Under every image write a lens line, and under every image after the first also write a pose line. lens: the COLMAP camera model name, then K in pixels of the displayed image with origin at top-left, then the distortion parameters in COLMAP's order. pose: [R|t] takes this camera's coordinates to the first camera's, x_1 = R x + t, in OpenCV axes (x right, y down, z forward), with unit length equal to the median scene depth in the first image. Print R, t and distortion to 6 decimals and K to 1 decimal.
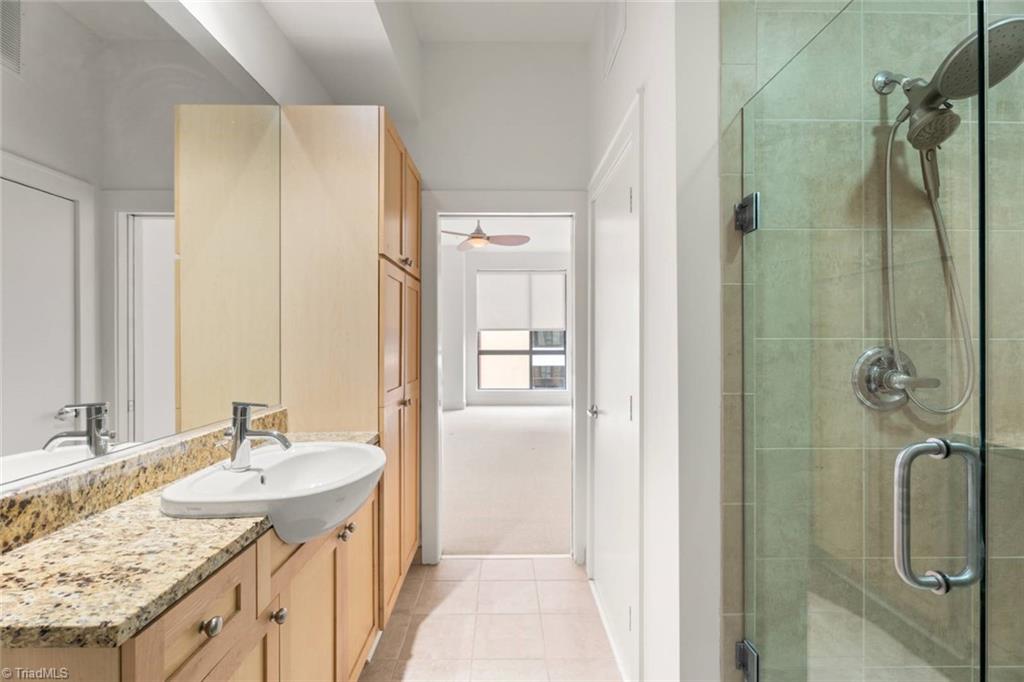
lens RADIAL K [[459.8, 0, 512.5], [0, 459.8, 338.4], [0, 0, 1]] dist [0.001039, 0.001415]
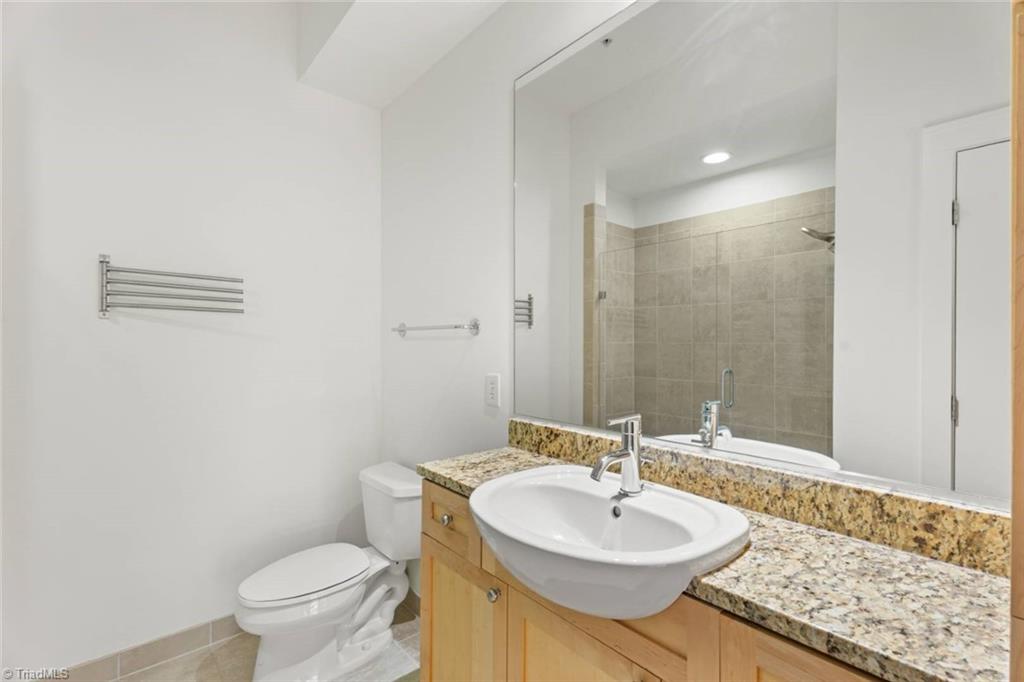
lens RADIAL K [[459.8, 0, 511.6], [0, 459.8, 342.7], [0, 0, 1]] dist [0.001039, 0.001415]
pose [[-0.759795, 0.001495, -0.650161, 0.199837], [-0.000285, 0.999996, 0.002633, 0.002035], [0.650162, 0.002186, -0.759792, 2.164164]]
